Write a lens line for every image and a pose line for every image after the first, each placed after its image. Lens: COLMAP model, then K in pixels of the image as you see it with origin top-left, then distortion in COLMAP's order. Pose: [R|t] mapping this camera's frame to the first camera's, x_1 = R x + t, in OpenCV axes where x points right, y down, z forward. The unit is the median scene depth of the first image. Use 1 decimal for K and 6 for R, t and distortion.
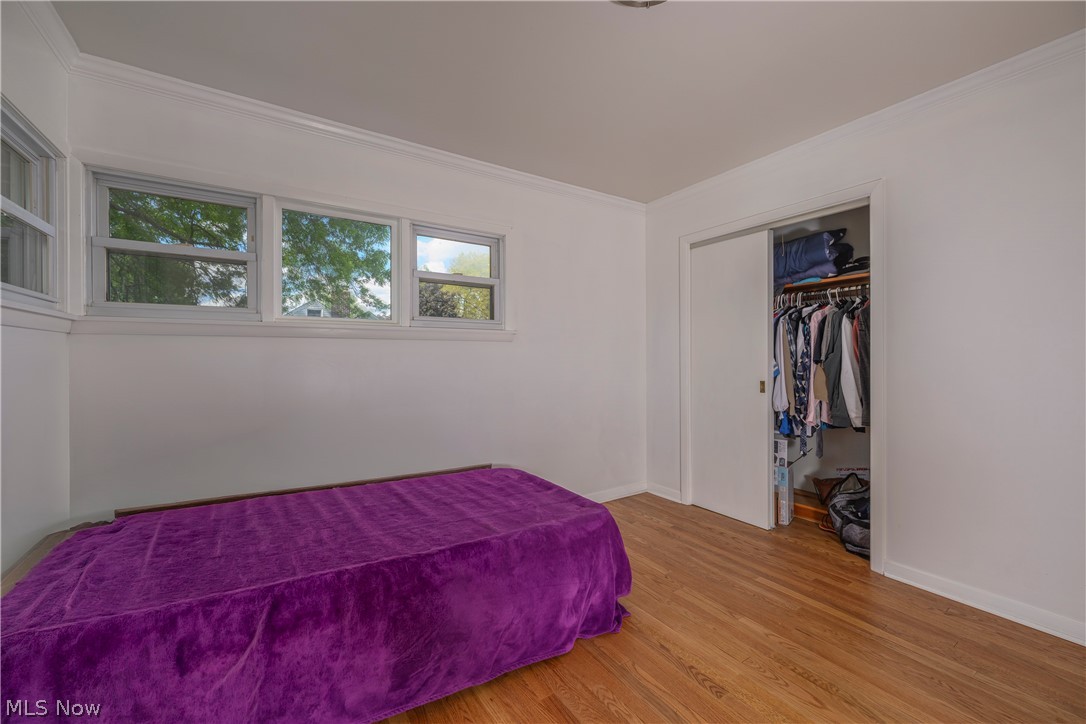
lens RADIAL K [[433.2, 0, 543.0], [0, 433.2, 362.0], [0, 0, 1]] dist [0.052730, 0.000022]
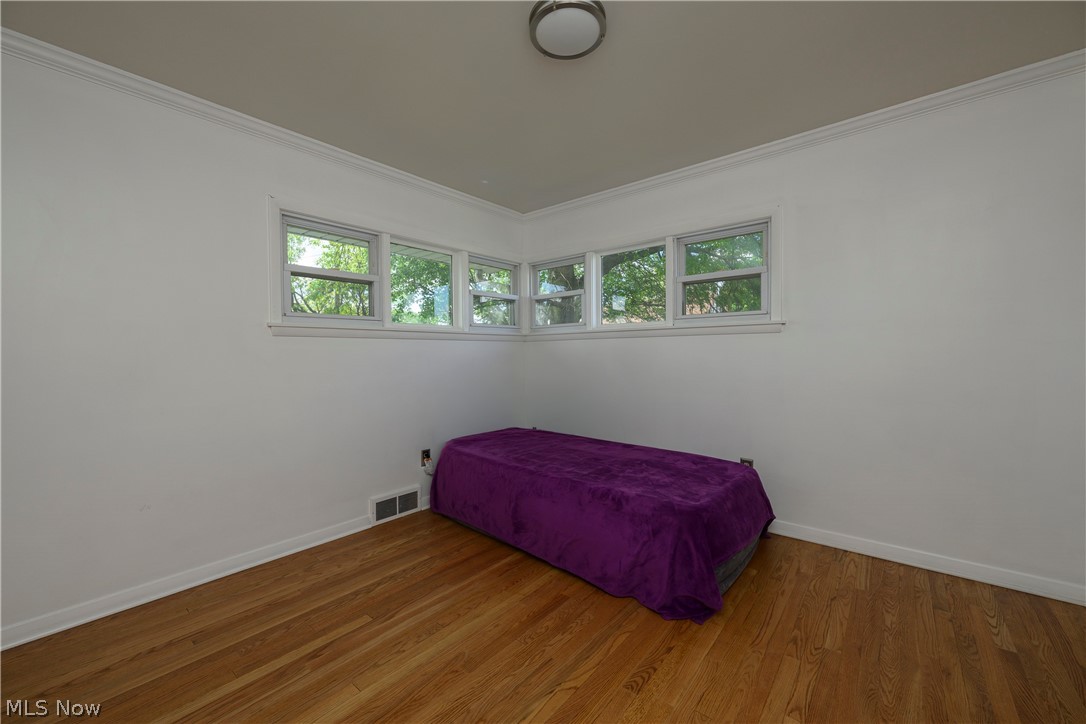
lens RADIAL K [[418.8, 0, 543.0], [0, 418.8, 362.0], [0, 0, 1]] dist [0.000590, 0.000063]
pose [[0.285952, 0.016360, -0.958104, 0.731929], [-0.003772, 0.999866, 0.015947, 0.005050], [0.958236, -0.000946, 0.285975, 0.334998]]
